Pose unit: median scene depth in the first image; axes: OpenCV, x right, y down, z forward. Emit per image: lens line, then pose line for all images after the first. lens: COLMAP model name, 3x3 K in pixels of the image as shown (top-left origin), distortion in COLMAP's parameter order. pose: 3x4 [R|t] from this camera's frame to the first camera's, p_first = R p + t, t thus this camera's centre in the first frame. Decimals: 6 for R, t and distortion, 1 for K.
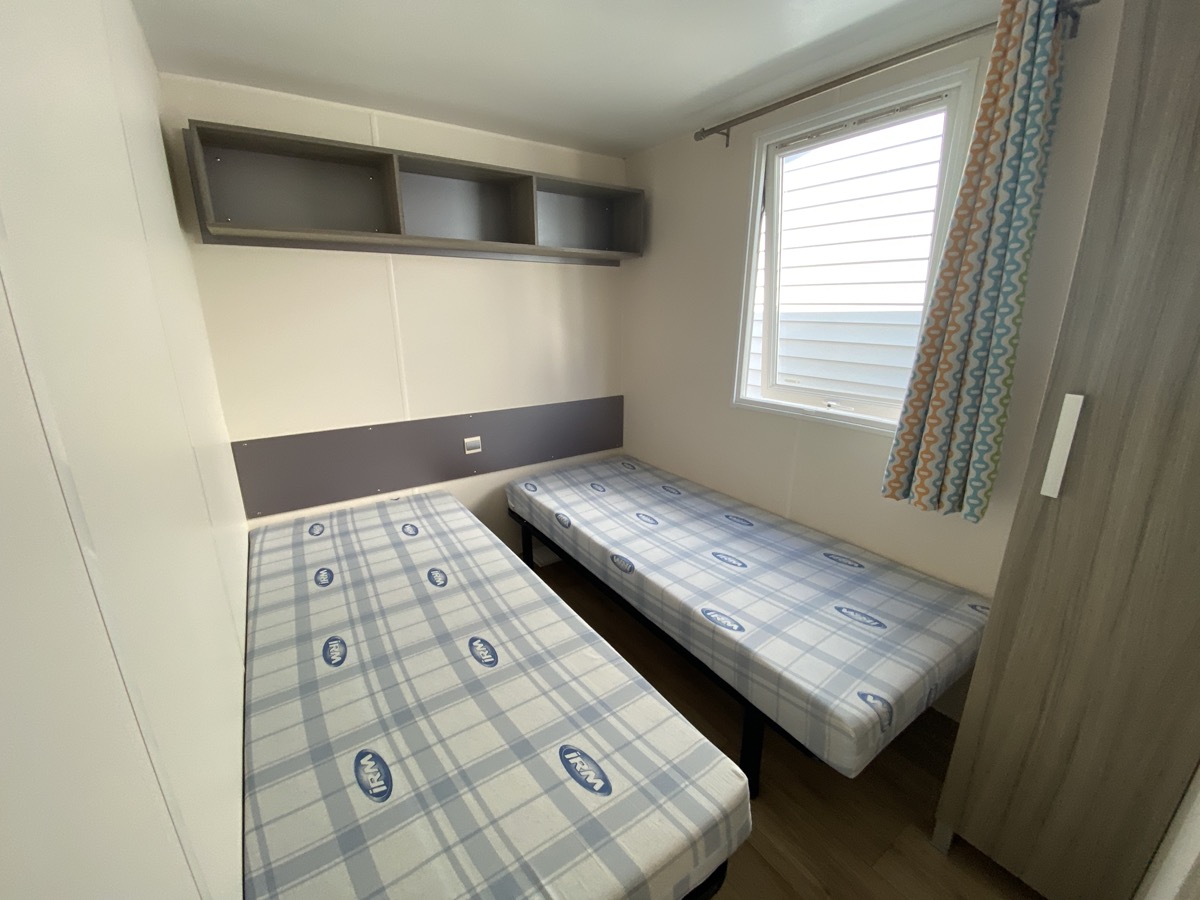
lens RADIAL K [[489.5, 0, 600.0], [0, 489.5, 450.0], [0, 0, 1]] dist [0.003785, -0.013878]
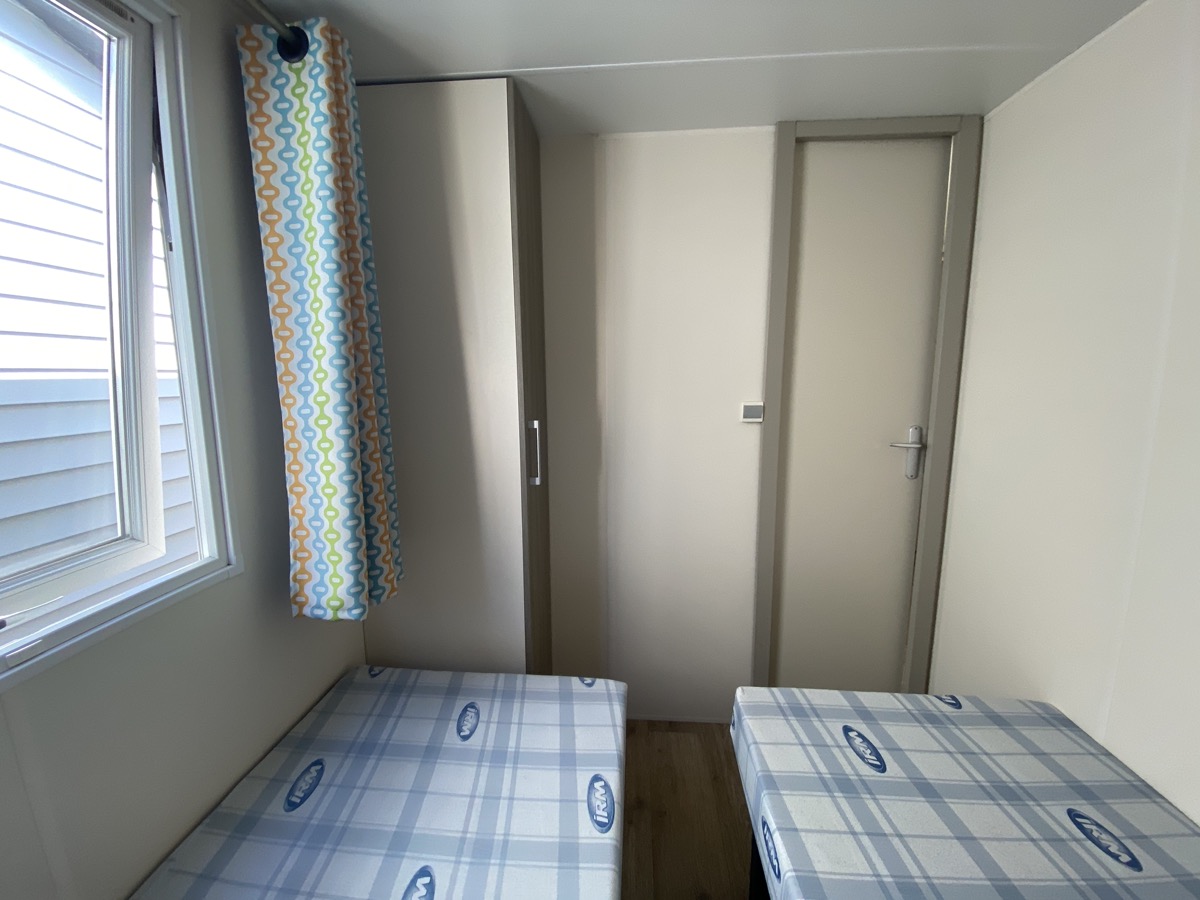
lens RADIAL K [[489.5, 0, 600.0], [0, 489.5, 450.0], [0, 0, 1]] dist [0.003785, -0.013878]
pose [[-0.783037, -0.087368, 0.615808, -0.134121], [0.182858, 0.913993, 0.362188, -0.366054], [-0.594488, 0.396212, -0.699714, 1.314278]]
